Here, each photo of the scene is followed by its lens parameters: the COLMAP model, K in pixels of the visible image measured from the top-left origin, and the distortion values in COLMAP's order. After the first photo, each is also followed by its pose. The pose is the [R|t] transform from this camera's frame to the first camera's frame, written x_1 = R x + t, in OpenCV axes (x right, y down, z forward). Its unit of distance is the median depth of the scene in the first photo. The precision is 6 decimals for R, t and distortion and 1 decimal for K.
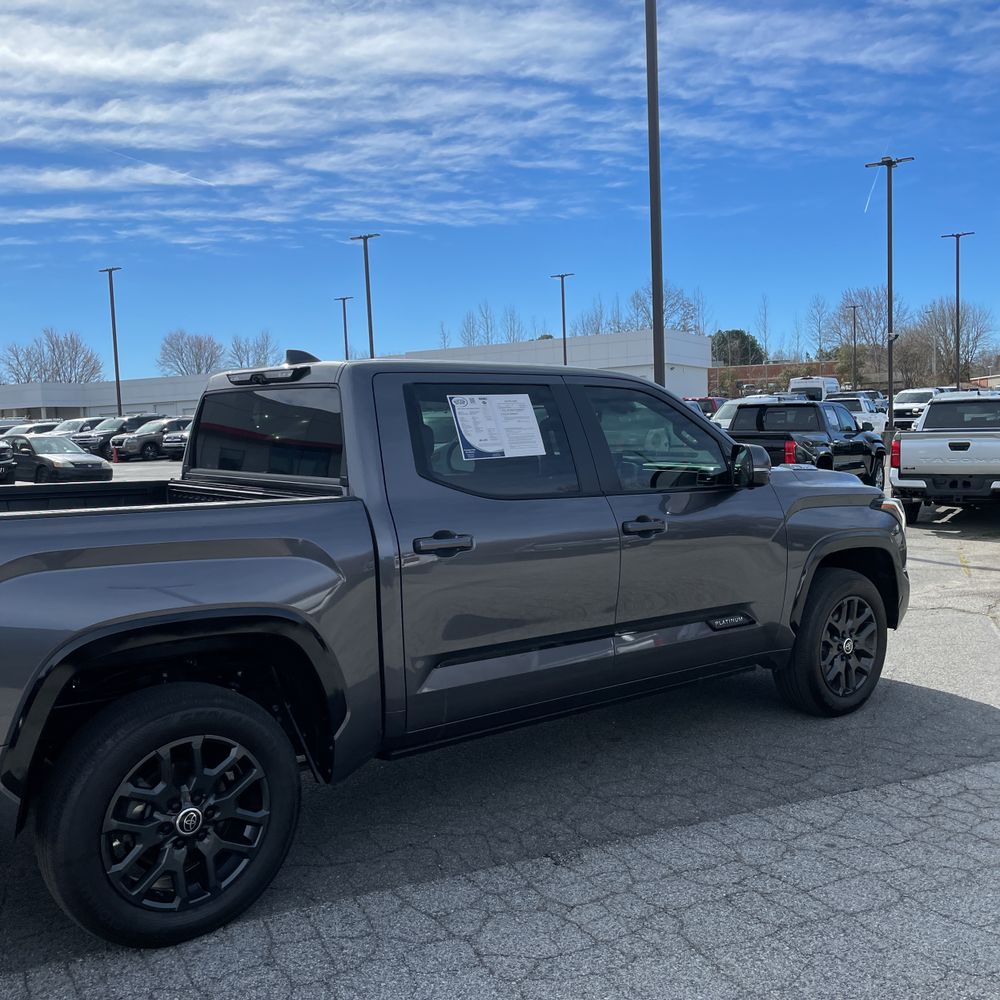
lens RADIAL K [[1013.8, 0, 489.5], [0, 1013.8, 469.3], [0, 0, 1]] dist [0.115955, -0.142499]
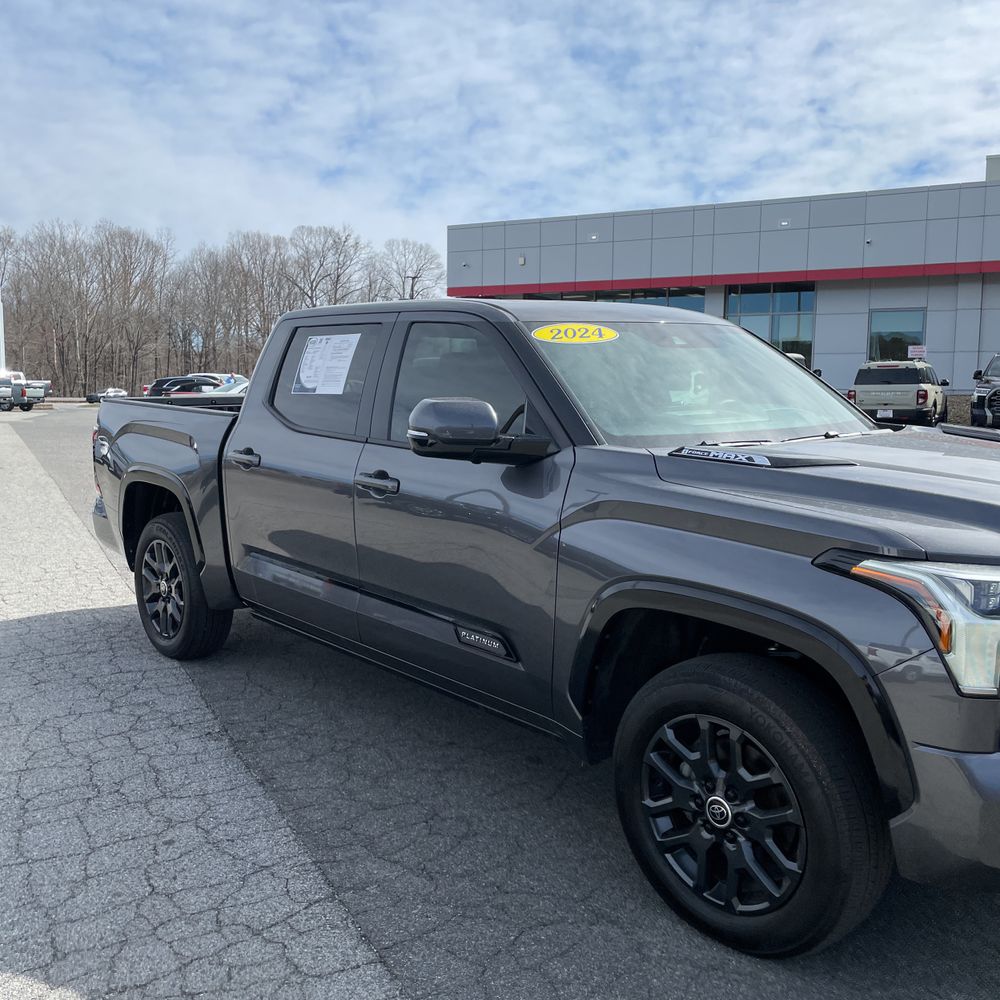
lens RADIAL K [[1013.8, 0, 489.5], [0, 1013.8, 469.3], [0, 0, 1]] dist [0.115955, -0.142499]
pose [[0.032612, 0.116553, -0.992649, 1.107945], [-0.047857, 0.992220, 0.114931, -0.065494], [0.998322, 0.043757, 0.037936, 1.148876]]
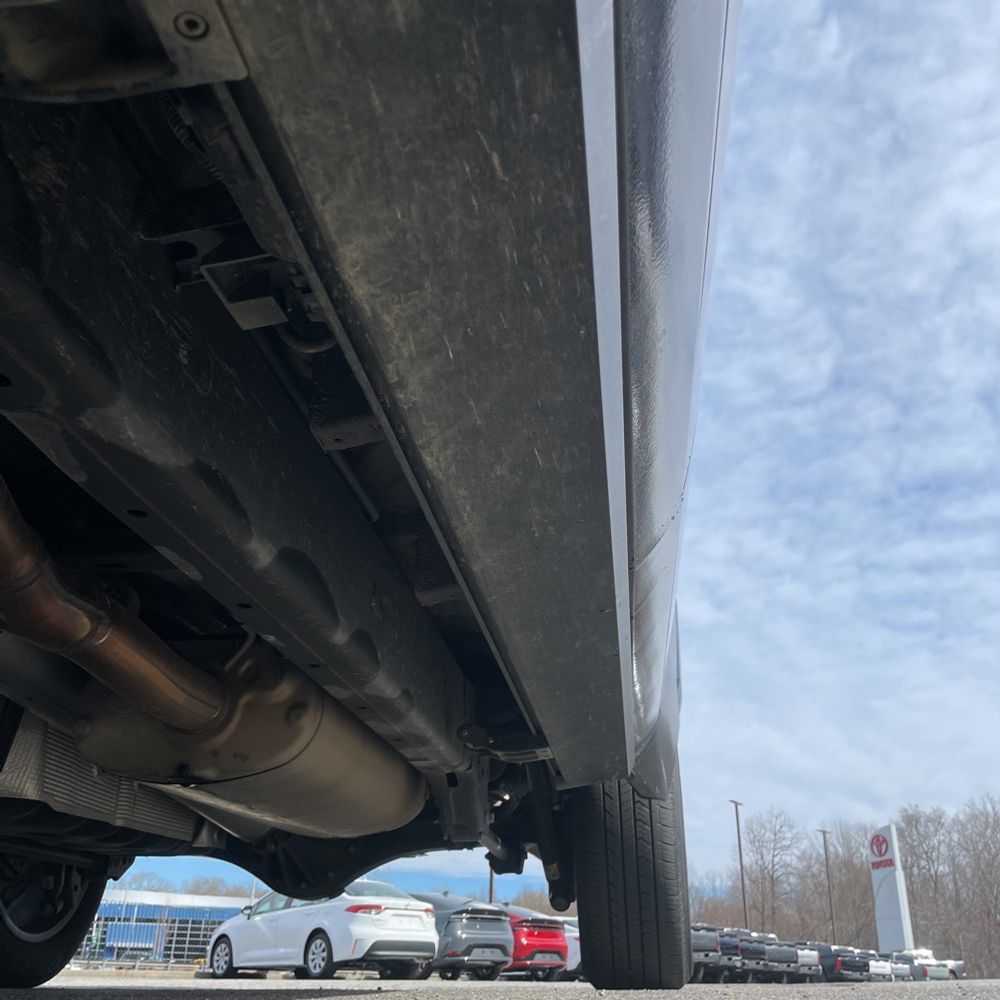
lens RADIAL K [[1029.6, 0, 500.0], [0, 1029.6, 500.0], [0, 0, 1]] dist [0.048631, -0.029037]
pose [[-0.713090, -0.271393, -0.646412, 0.027787], [-0.019908, 0.929500, -0.368284, 0.300312], [0.700790, -0.249751, -0.668220, 1.554466]]
